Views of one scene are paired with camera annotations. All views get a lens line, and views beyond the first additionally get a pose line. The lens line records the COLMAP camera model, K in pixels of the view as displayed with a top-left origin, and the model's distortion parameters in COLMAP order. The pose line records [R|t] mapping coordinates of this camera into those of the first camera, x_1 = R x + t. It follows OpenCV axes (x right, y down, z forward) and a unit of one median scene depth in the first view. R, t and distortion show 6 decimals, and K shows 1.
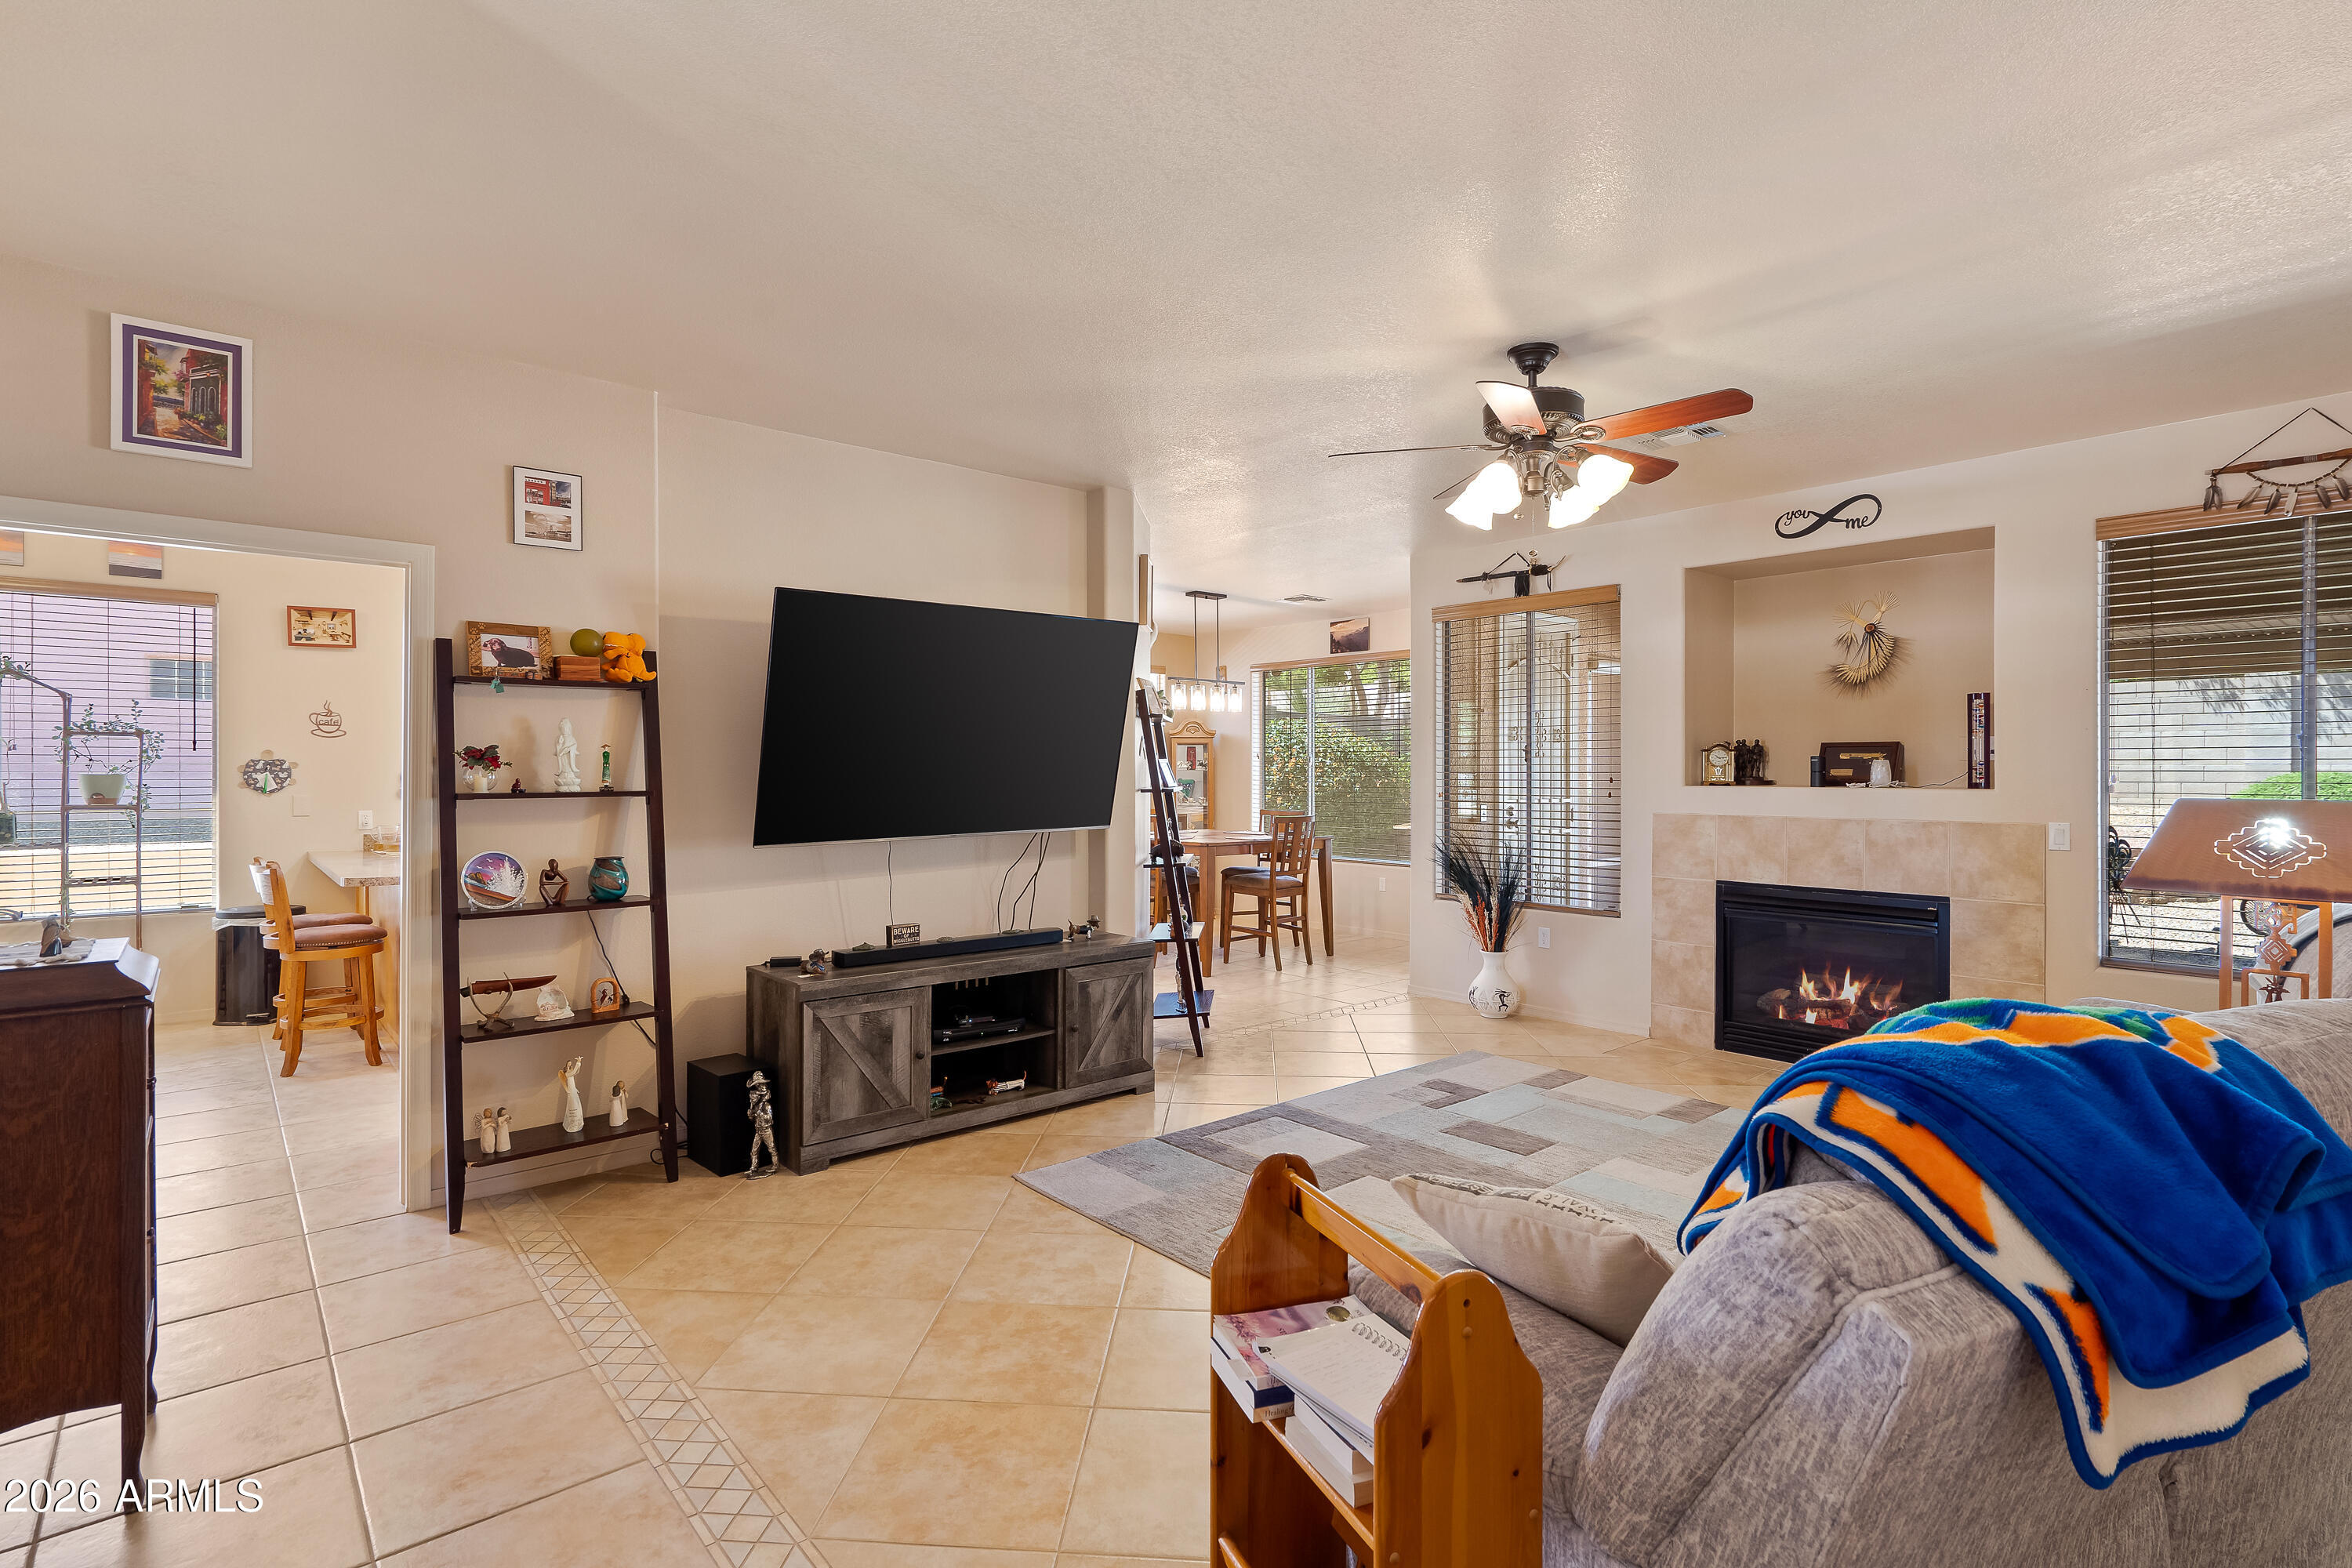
lens RADIAL K [[1115.8, 0, 1164.8], [0, 1115.8, 760.9], [0, 0, 1]] dist [-0.001150, -0.000014]
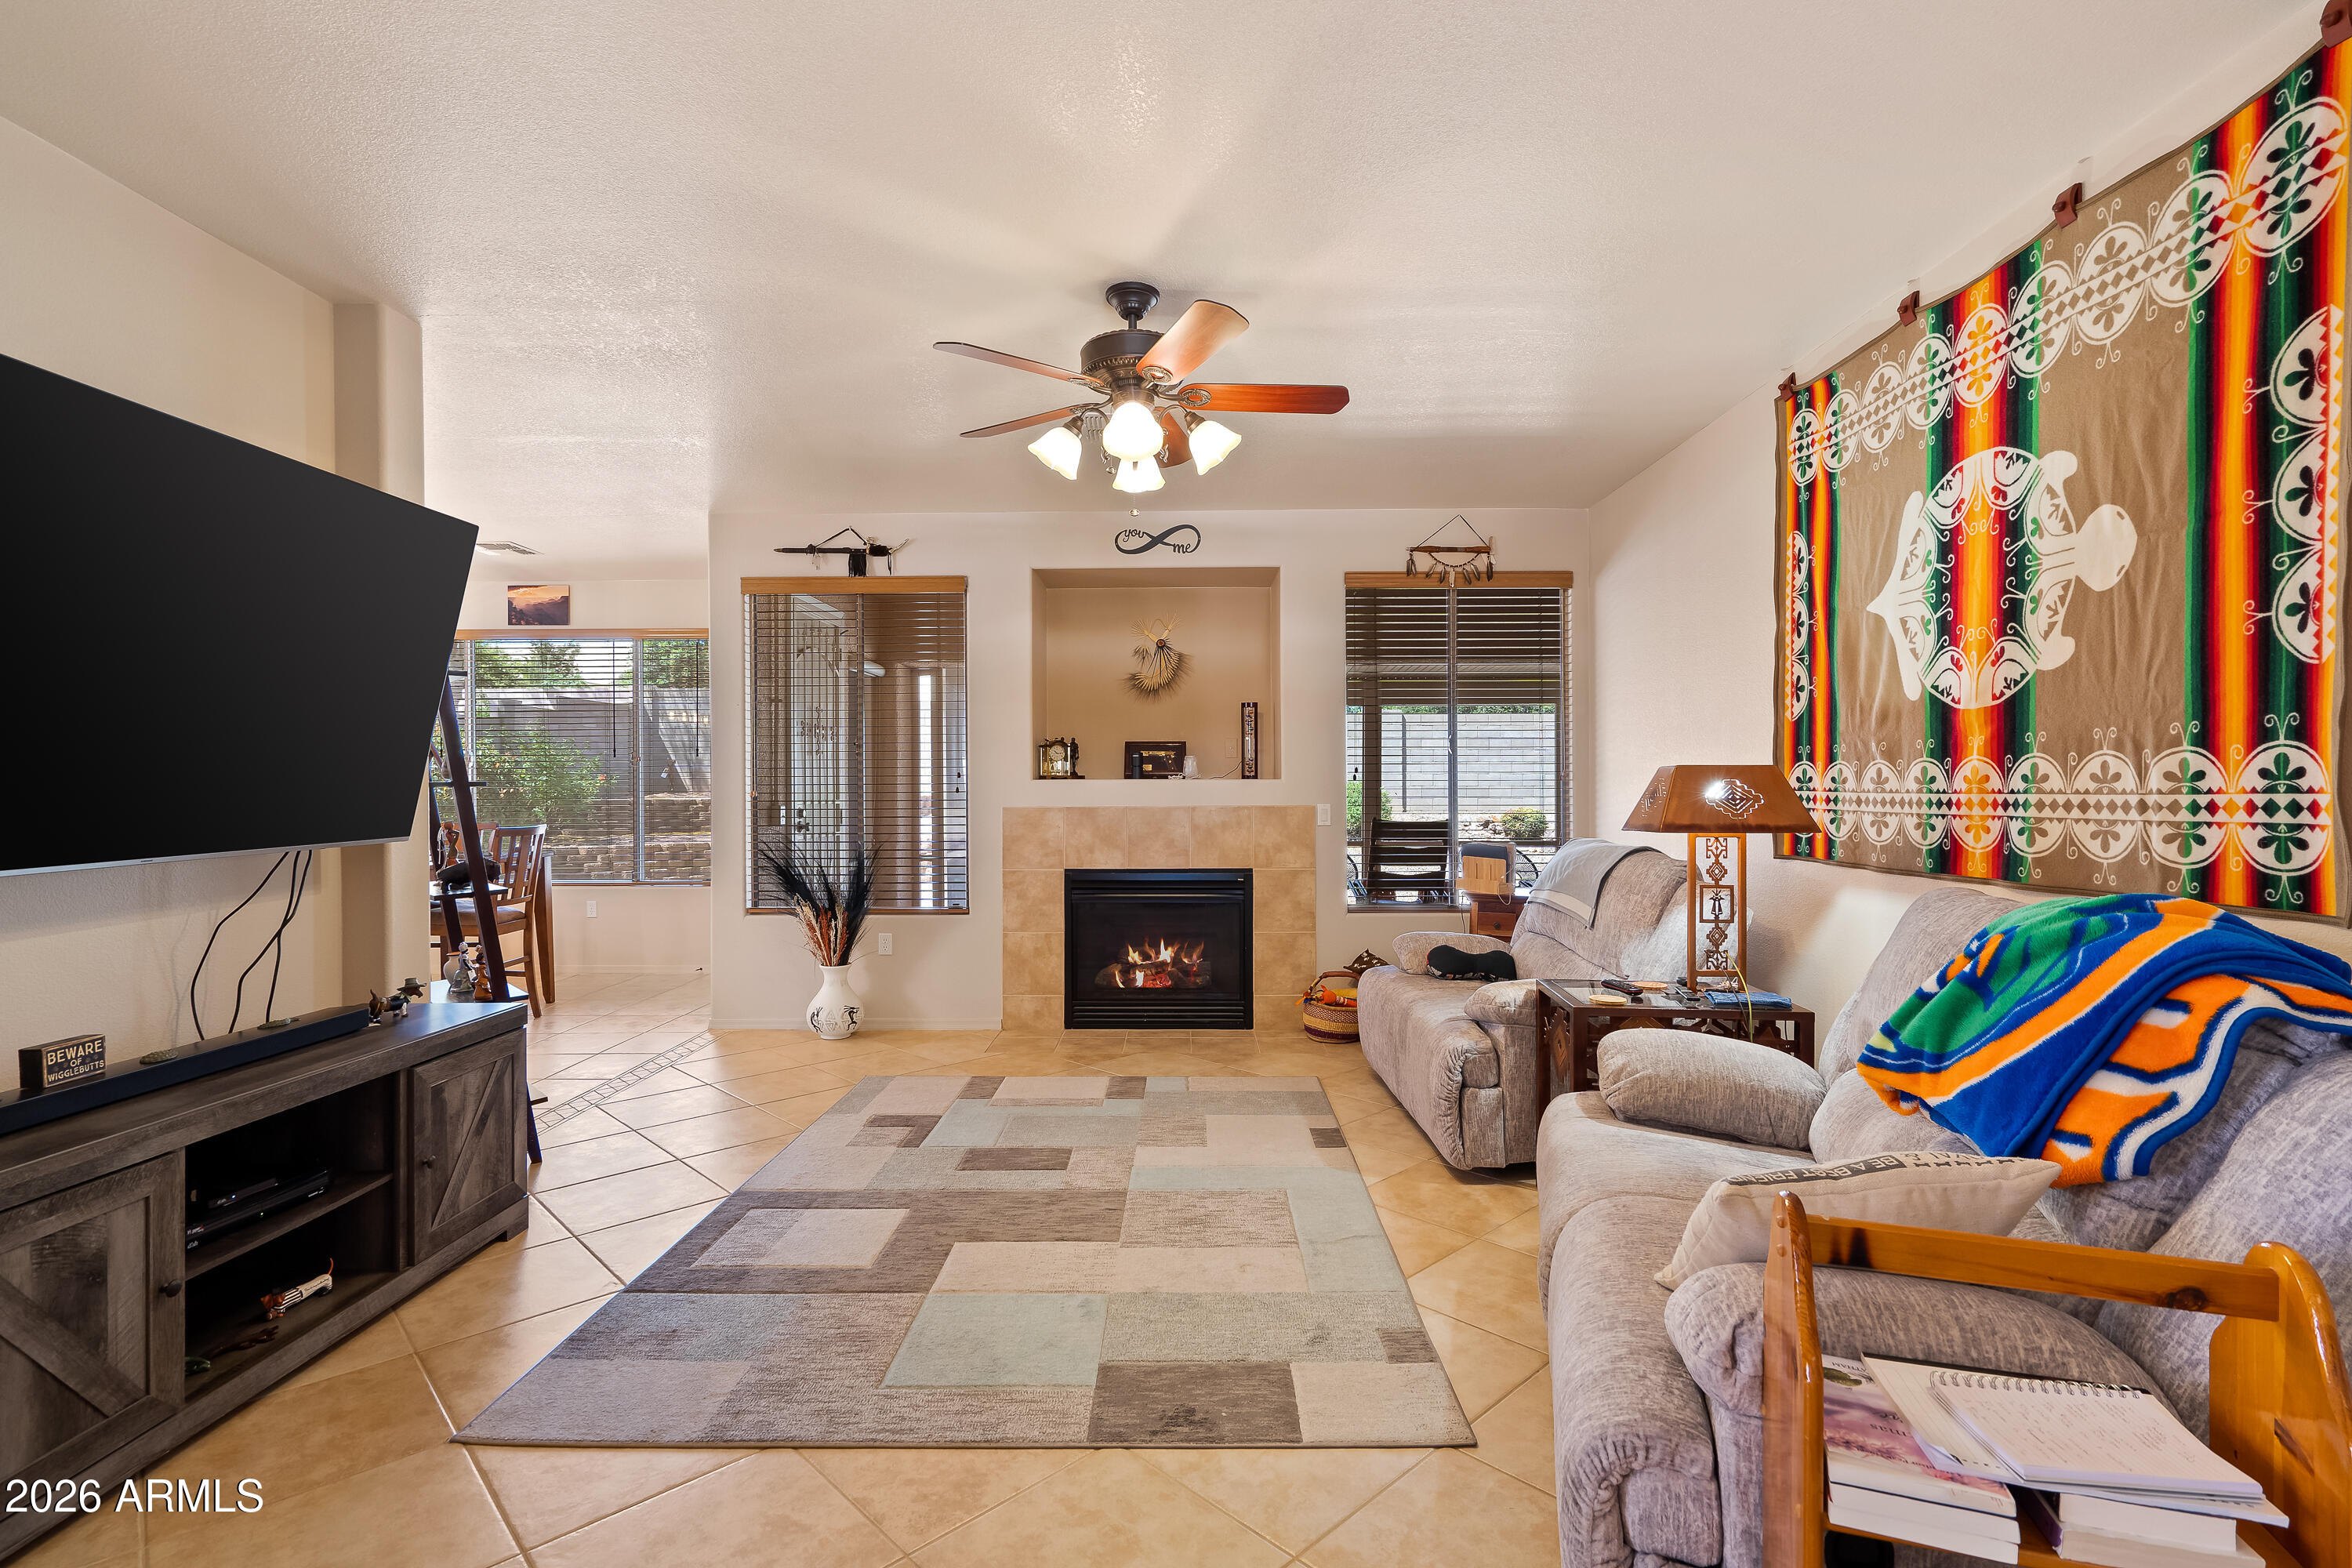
lens RADIAL K [[1090.8, 0, 1162.0], [0, 1090.8, 785.6], [0, 0, 1]] dist [-0.001453, 0.001066]
pose [[0.666184, -0.001741, 0.745785, -0.245448], [-0.003198, 0.999981, 0.005191, 0.026102], [-0.745780, -0.005843, 0.666166, 0.283779]]
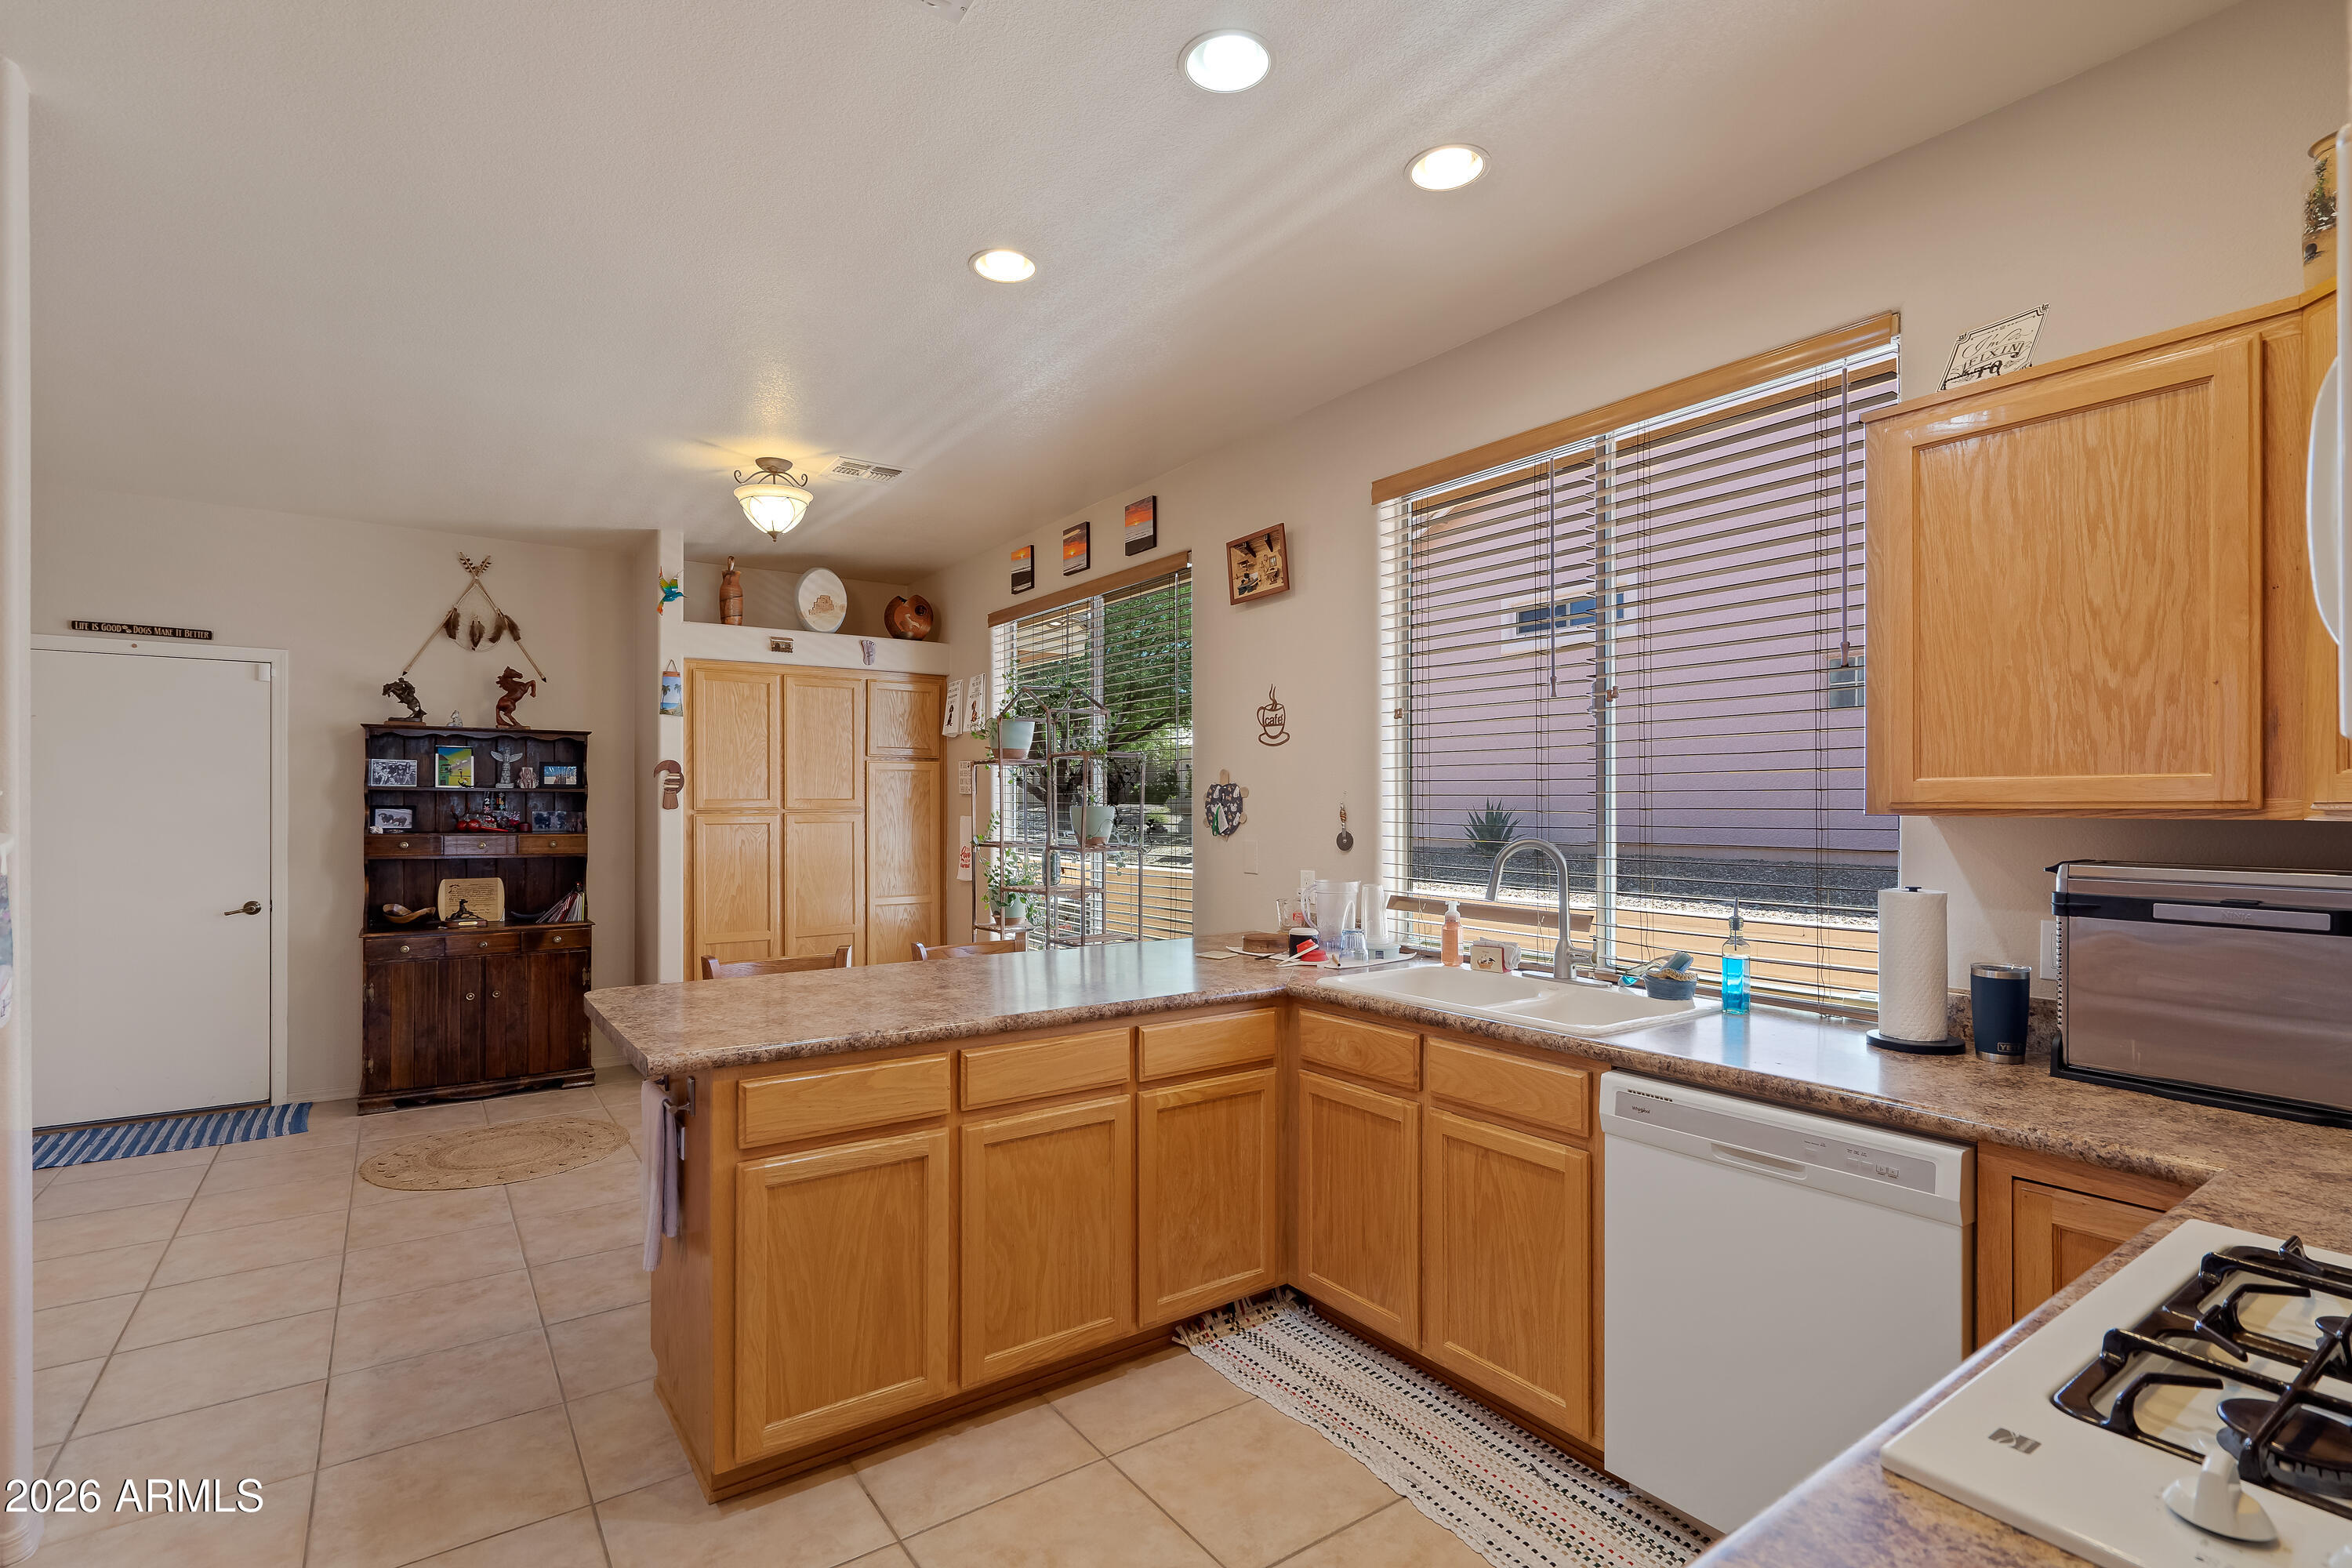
lens RADIAL K [[1087.2, 0, 1176.6], [0, 1087.2, 794.0], [0, 0, 1]] dist [0.000539, 0.000078]
pose [[-0.083667, -0.012024, -0.996421, -0.223336], [0.009057, 0.999877, -0.012826, 0.017000], [0.996453, -0.010098, -0.083548, 1.393490]]
